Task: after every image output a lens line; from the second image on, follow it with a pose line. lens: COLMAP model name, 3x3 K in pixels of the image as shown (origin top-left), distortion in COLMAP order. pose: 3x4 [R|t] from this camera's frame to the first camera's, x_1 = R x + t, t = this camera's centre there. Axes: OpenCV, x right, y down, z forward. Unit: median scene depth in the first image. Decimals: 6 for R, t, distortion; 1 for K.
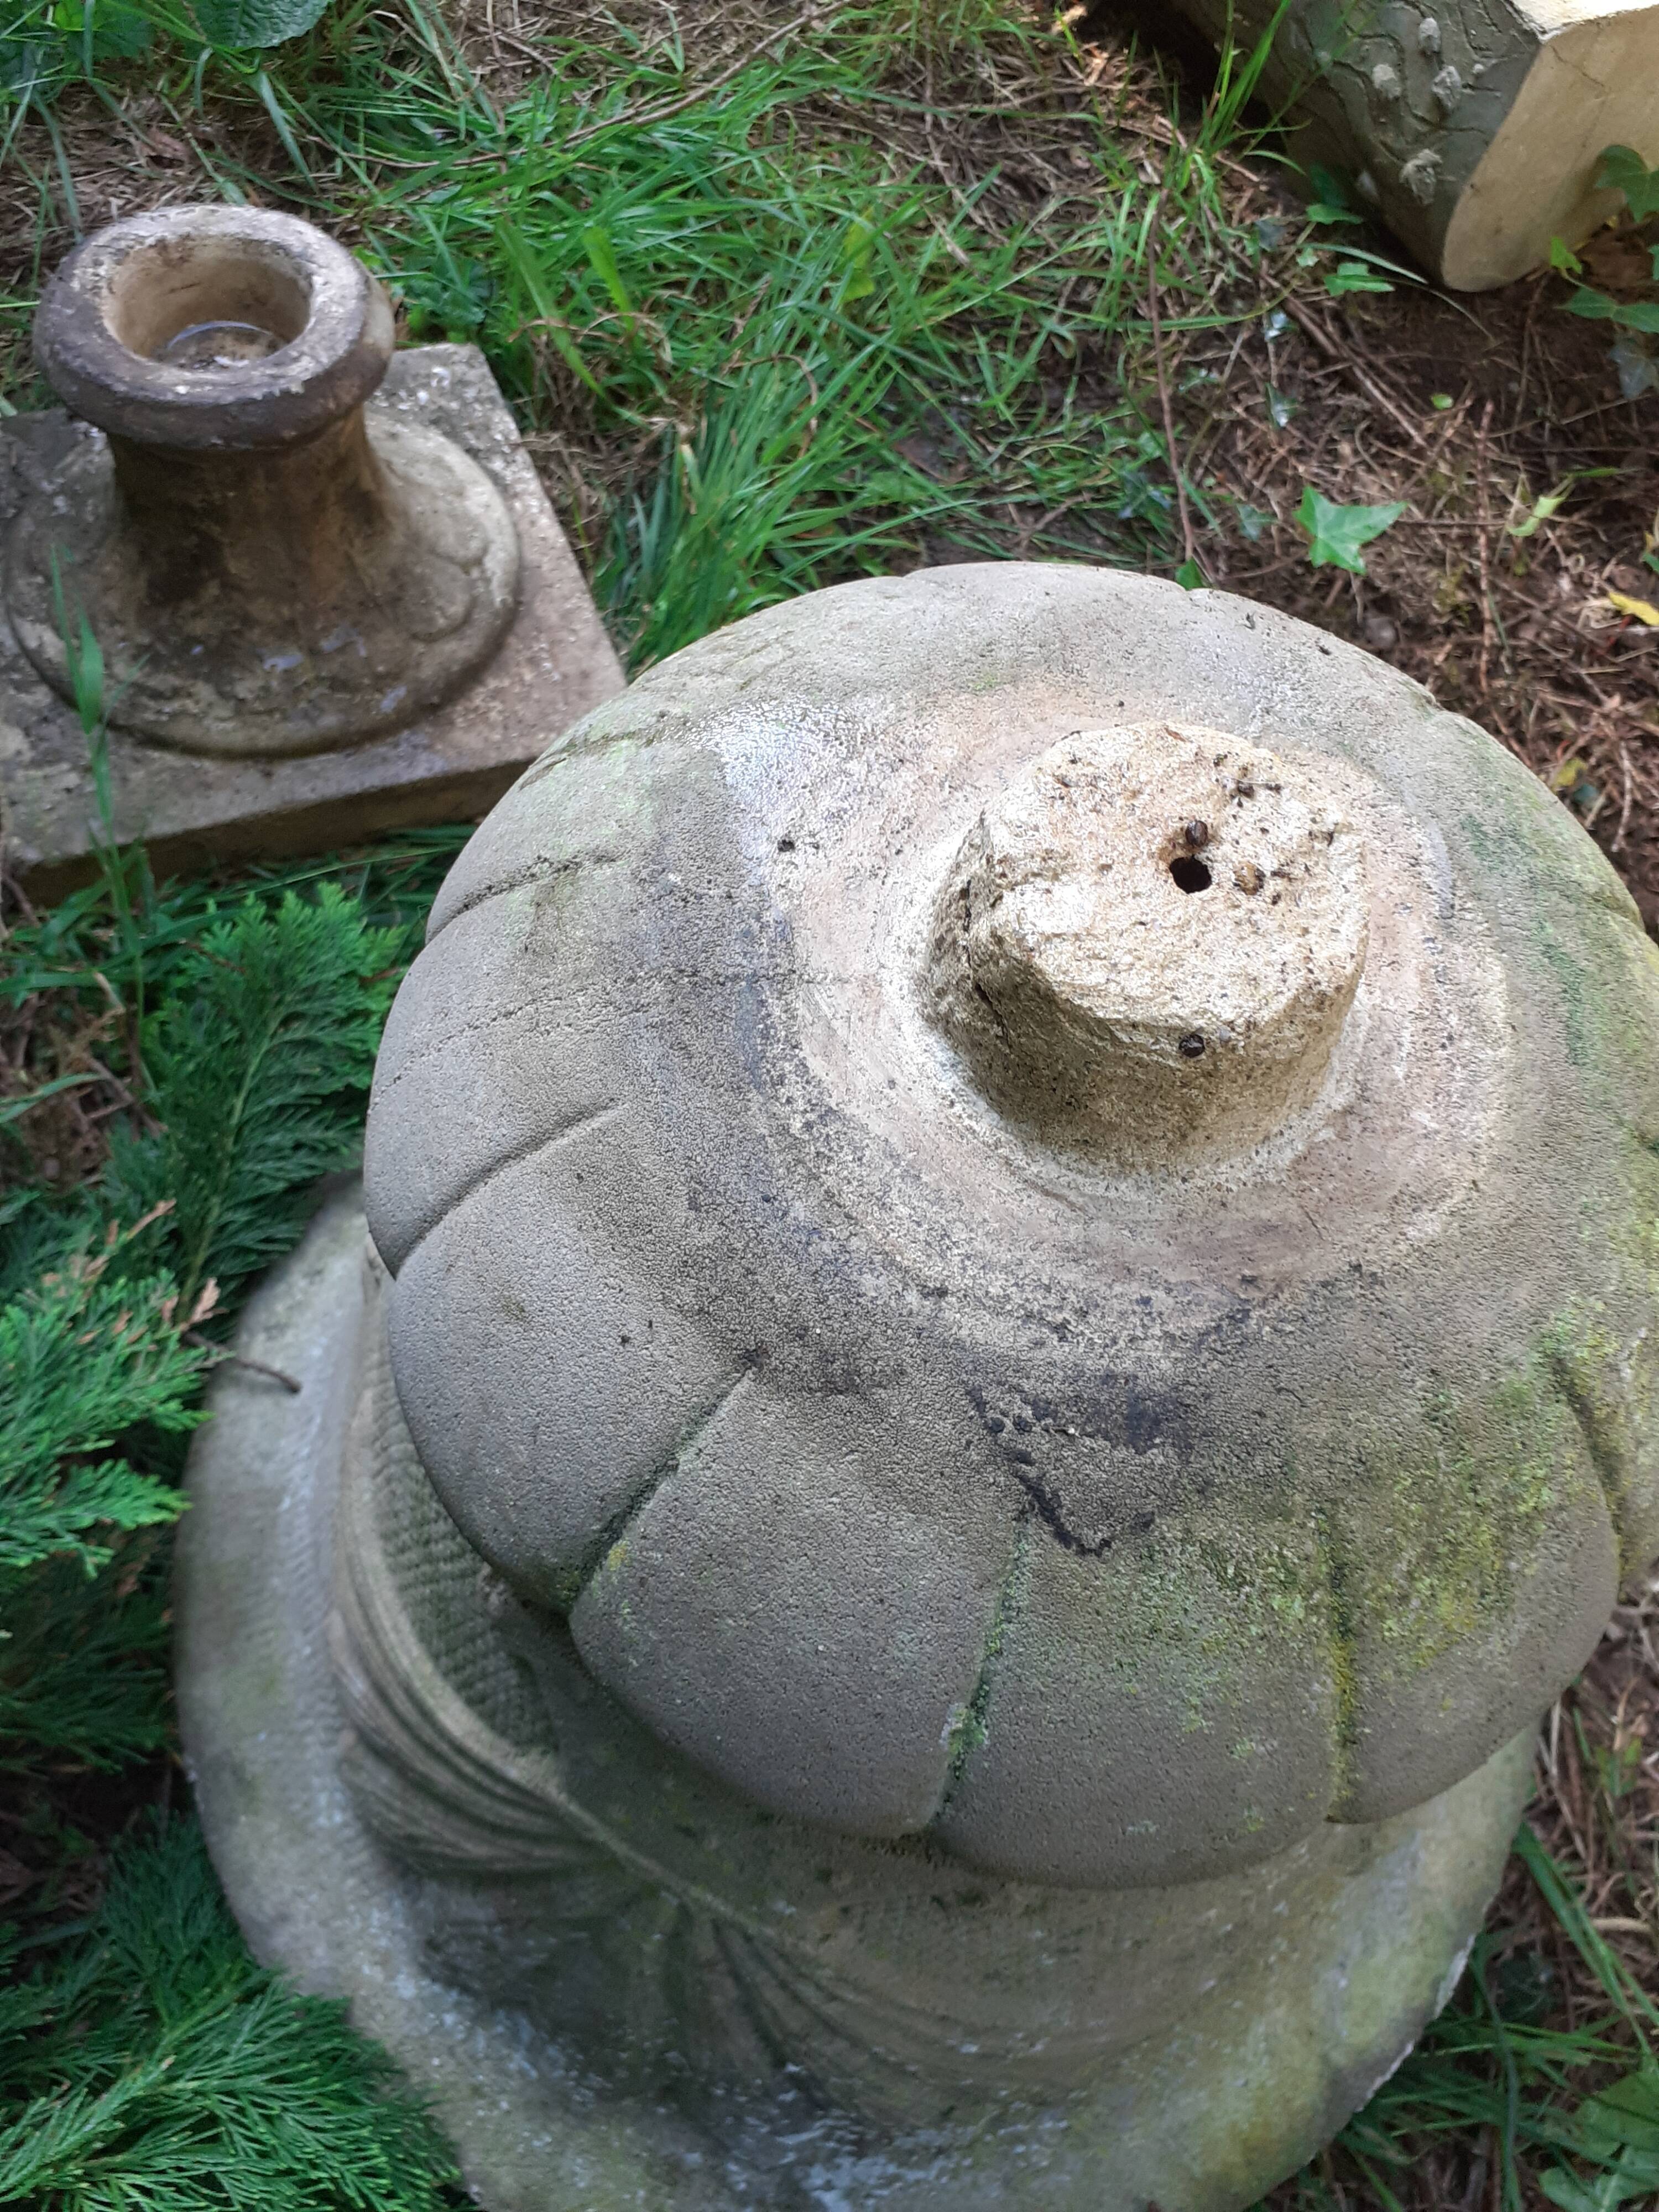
lens RADIAL K [[1817.6, 0, 804.6], [0, 1817.6, 1095.2], [0, 0, 1]] dist [0.030084, -0.056023]
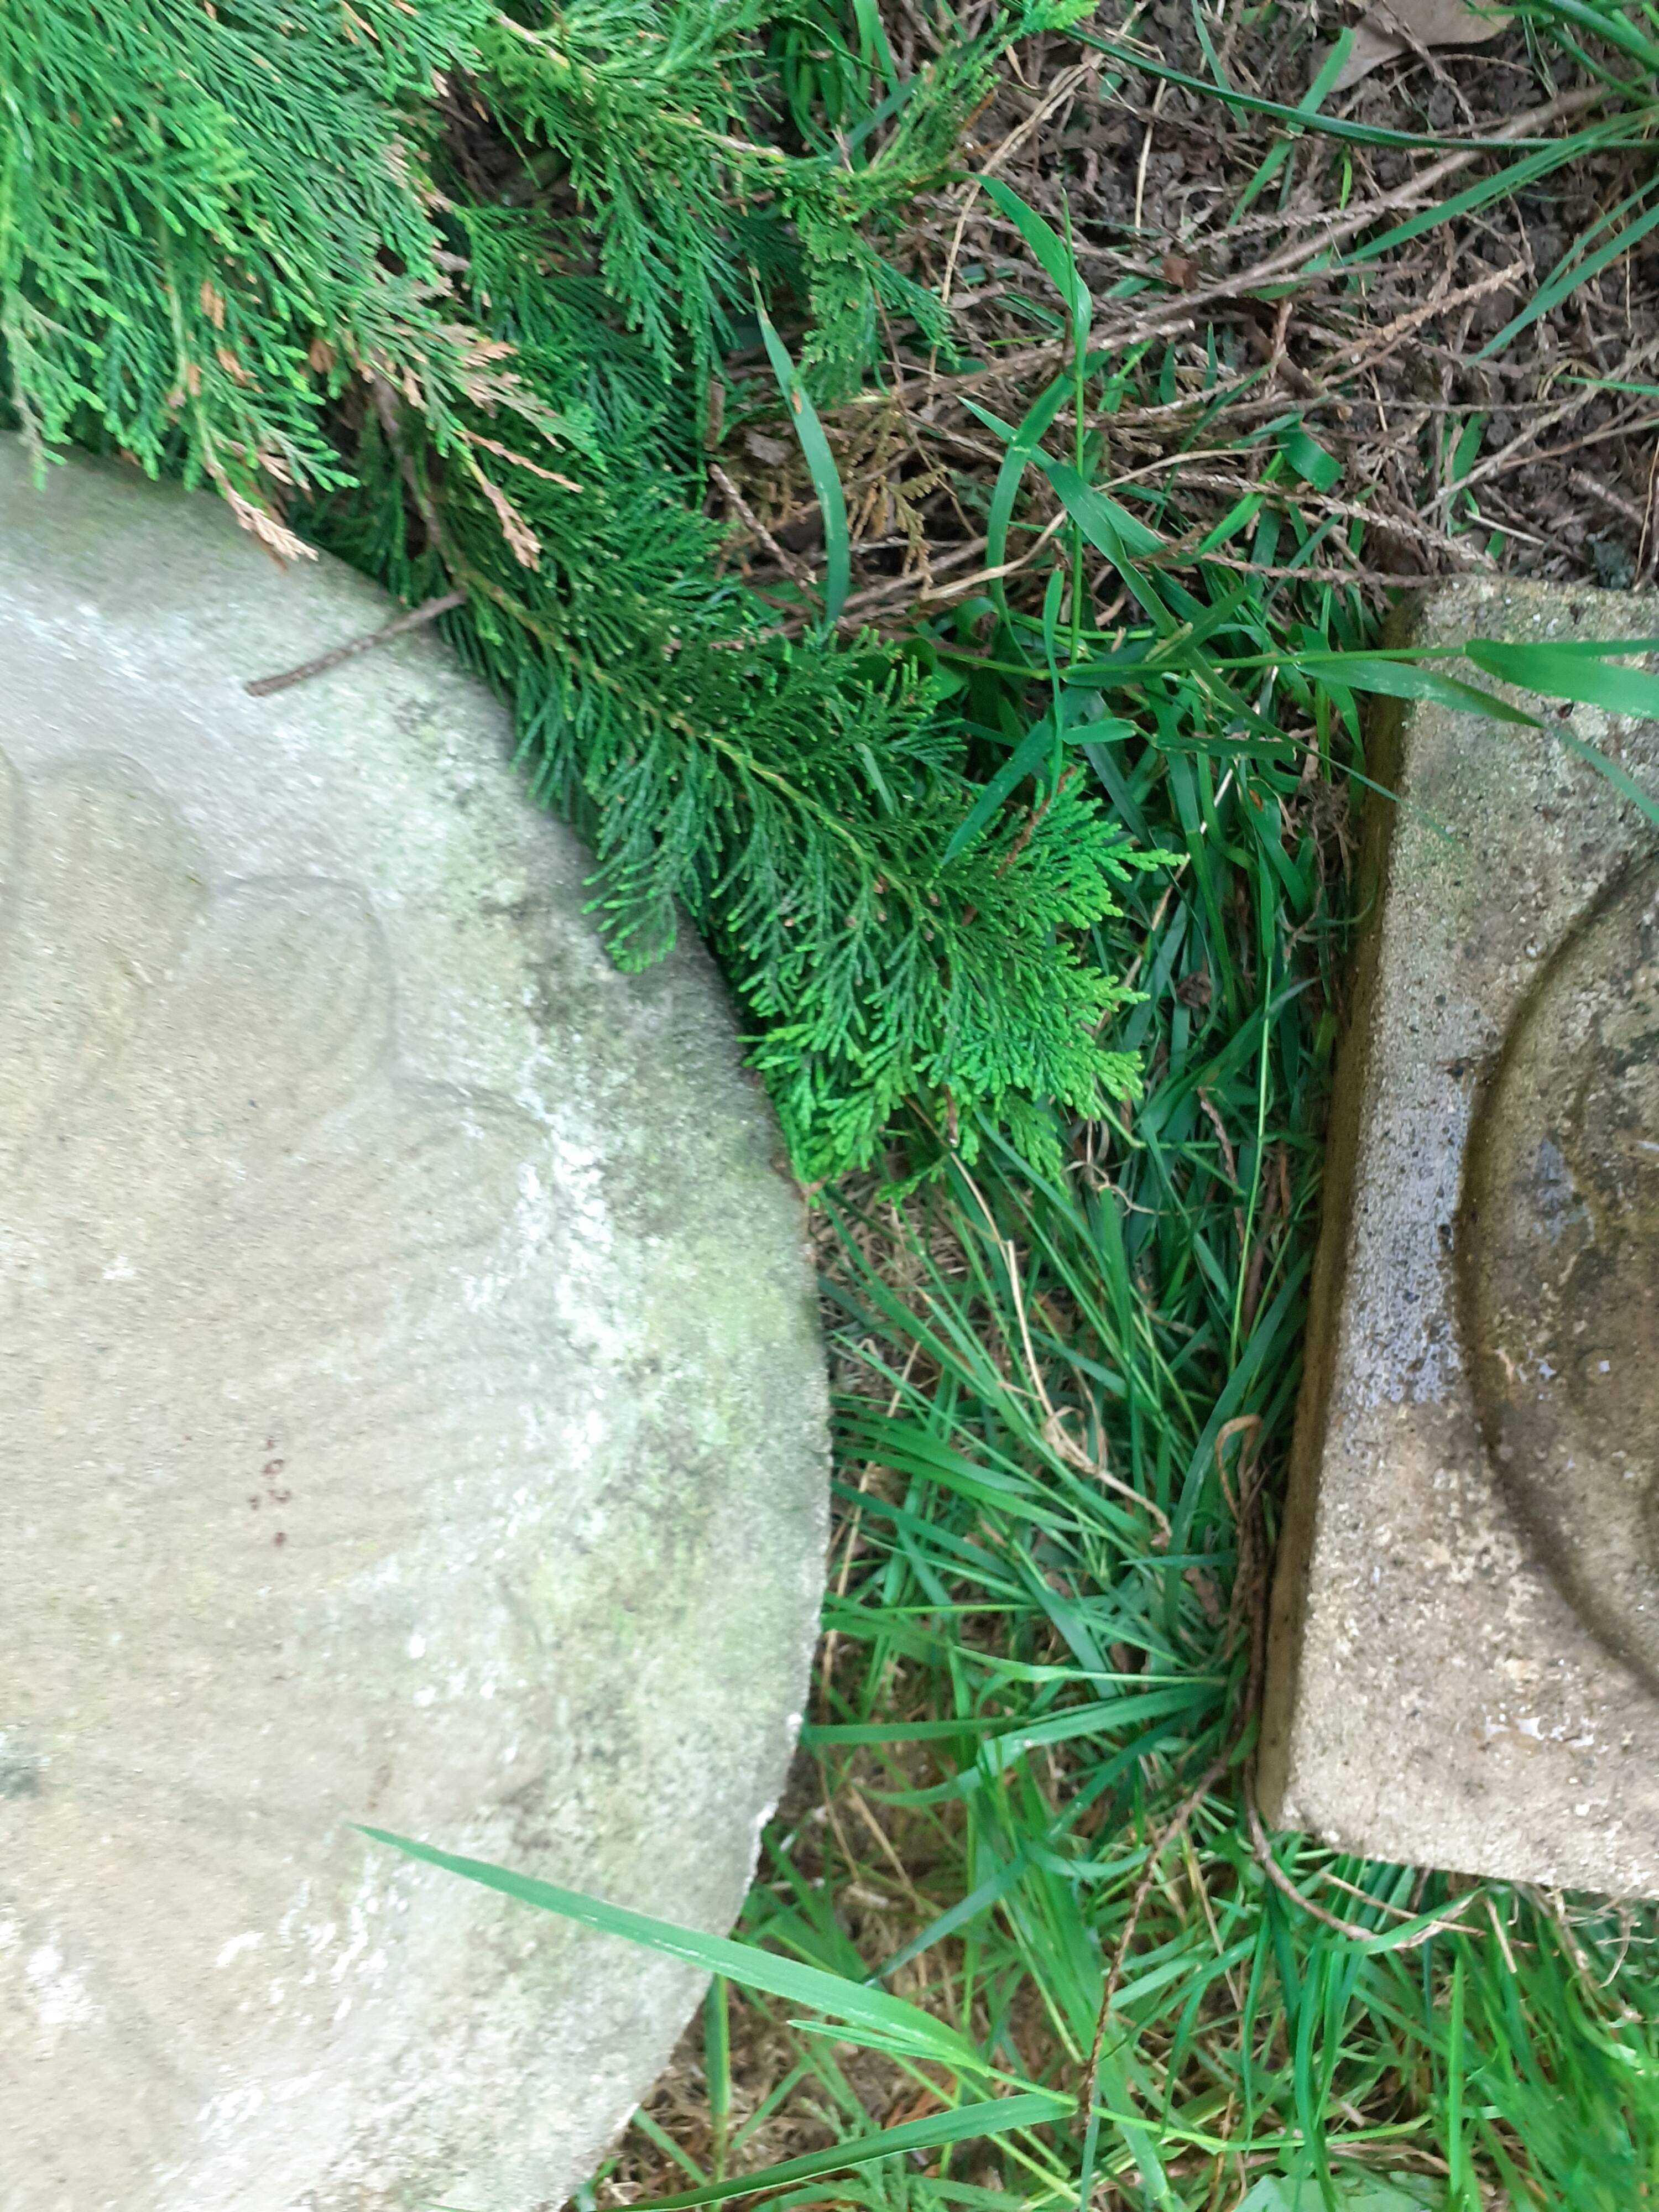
lens RADIAL K [[1817.6, 0, 841.0], [0, 1817.6, 1084.8], [0, 0, 1]] dist [0.030084, -0.056023]
pose [[-0.471861, 0.867559, -0.157124, -0.147216], [-0.779719, -0.327427, 0.533695, -0.339782], [0.411565, 0.374342, 0.830953, 0.570425]]
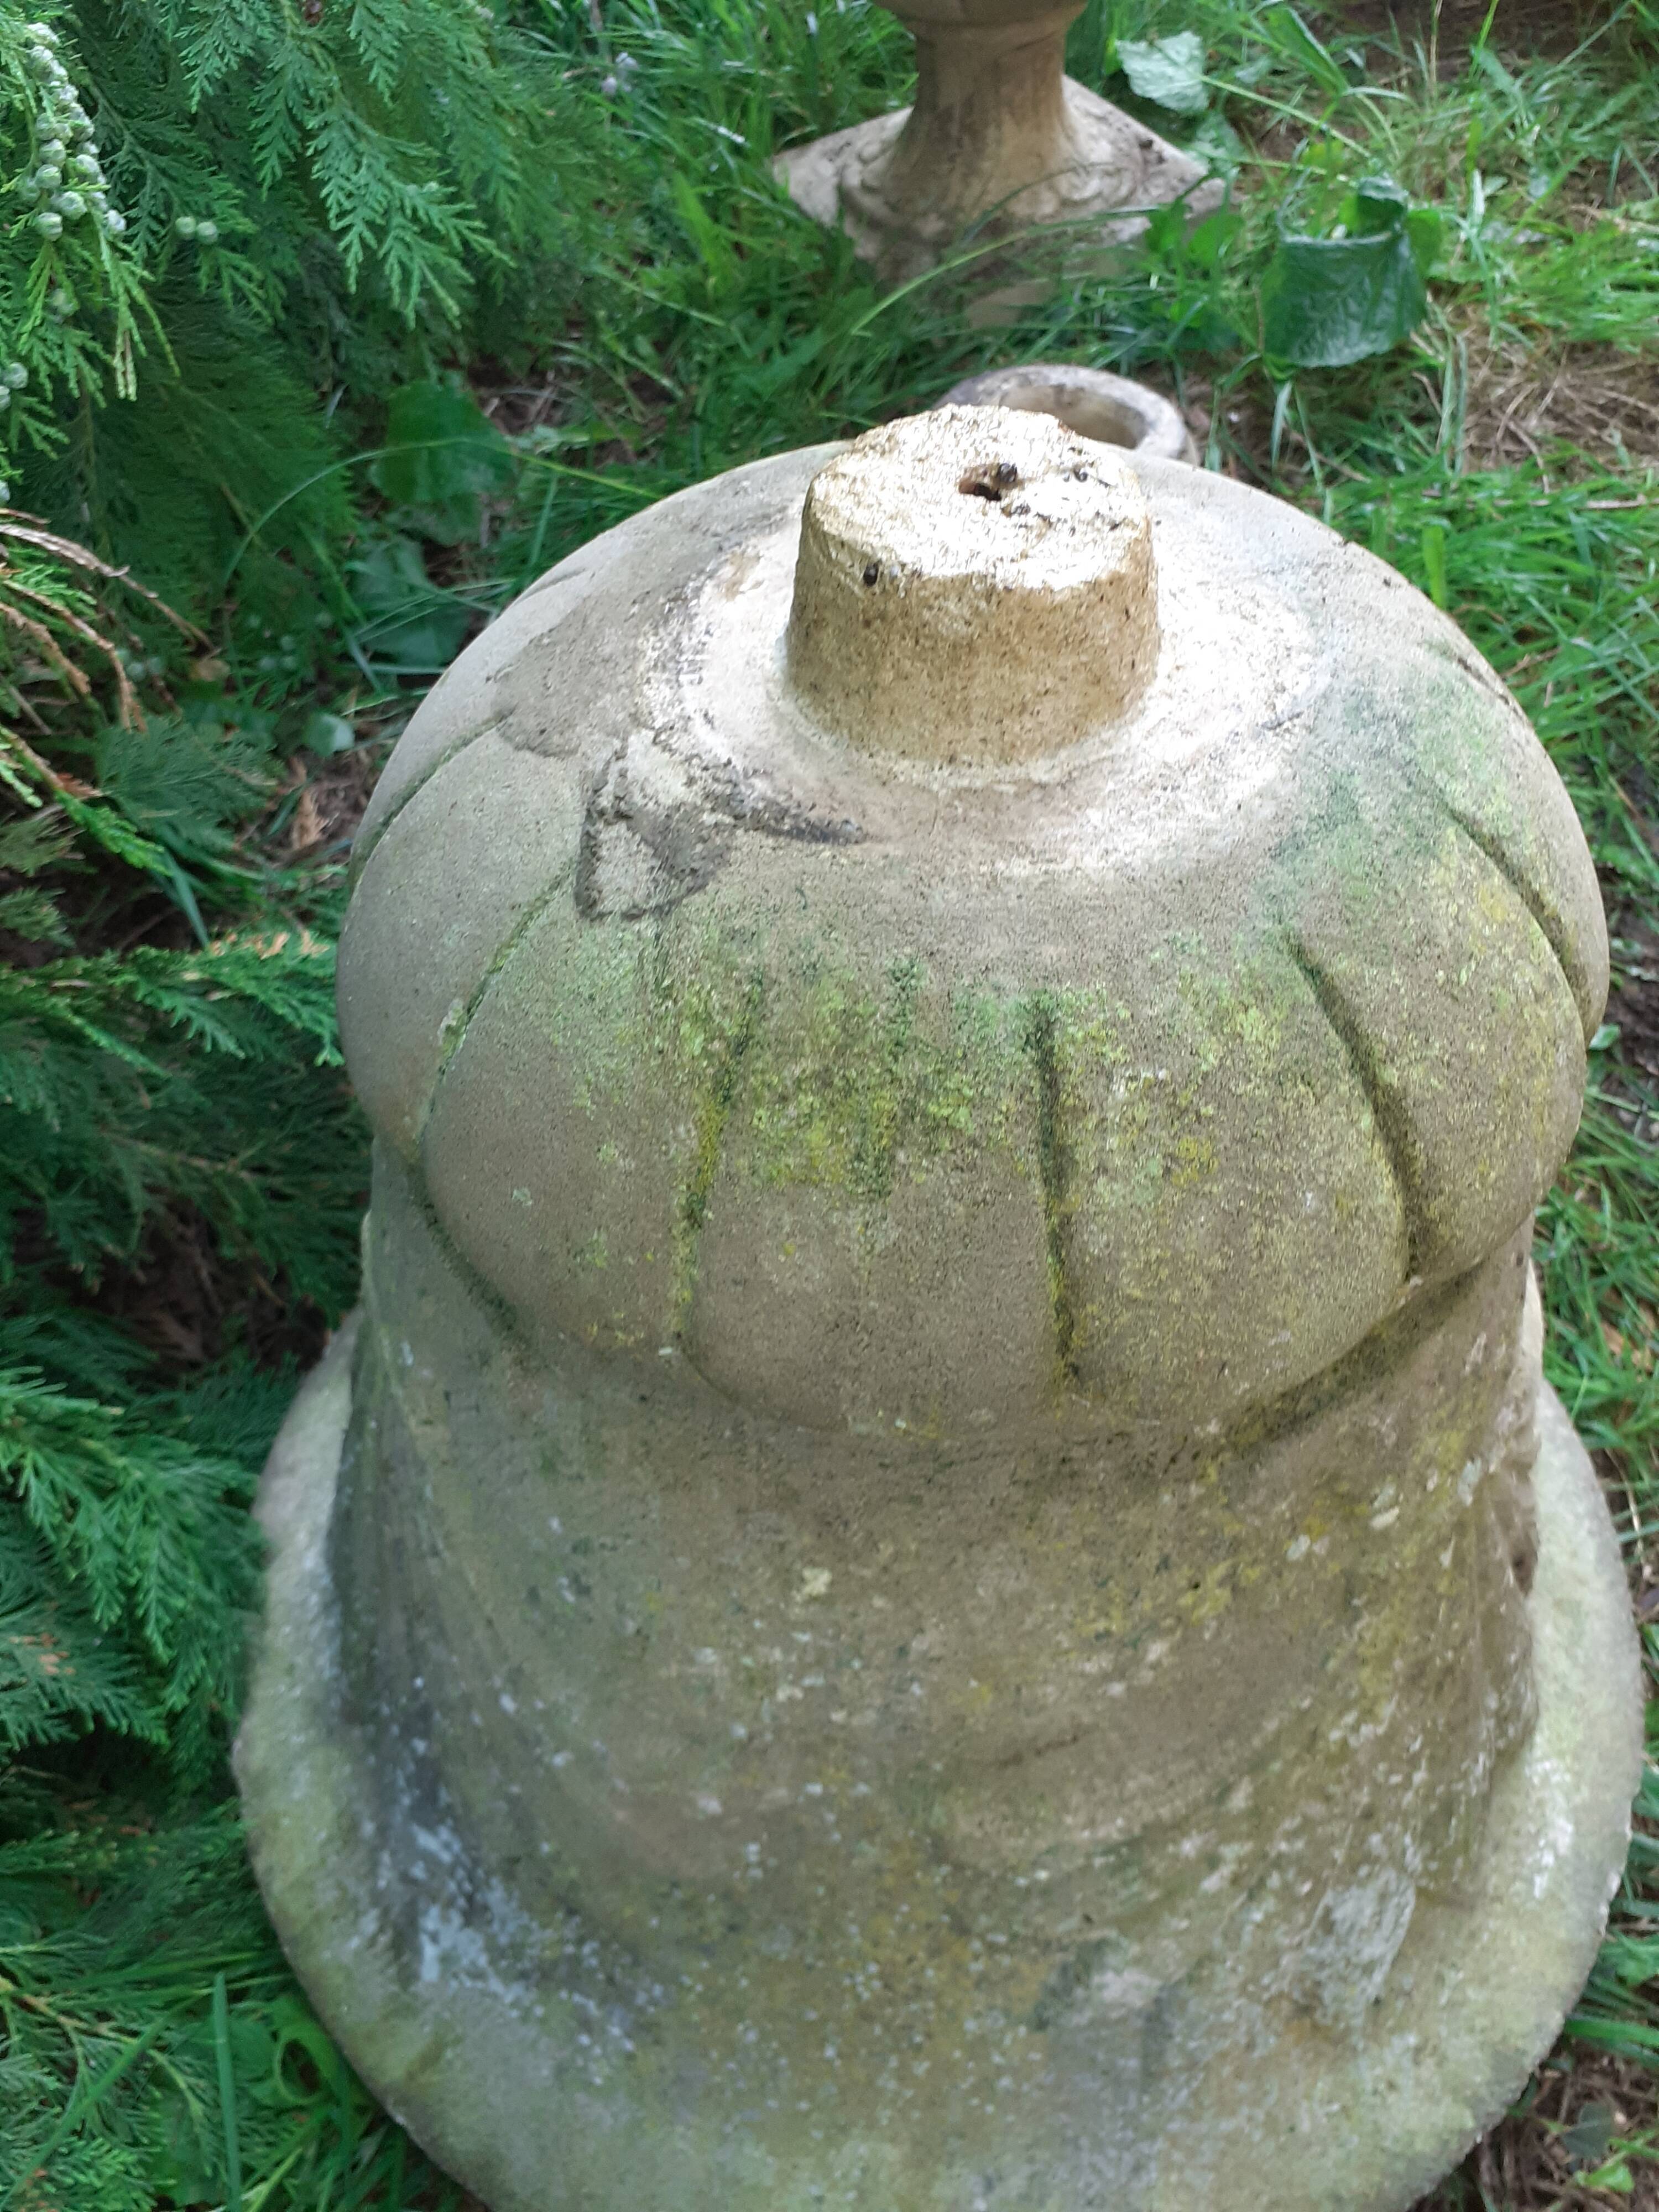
lens RADIAL K [[1817.6, 0, 815.9], [0, 1817.6, 1102.2], [0, 0, 1]] dist [0.030084, -0.056023]
pose [[0.741060, 0.443011, -0.504550, 0.372857], [-0.559518, 0.822848, -0.099307, 0.156647], [0.371173, 0.355897, 0.857652, 0.036539]]
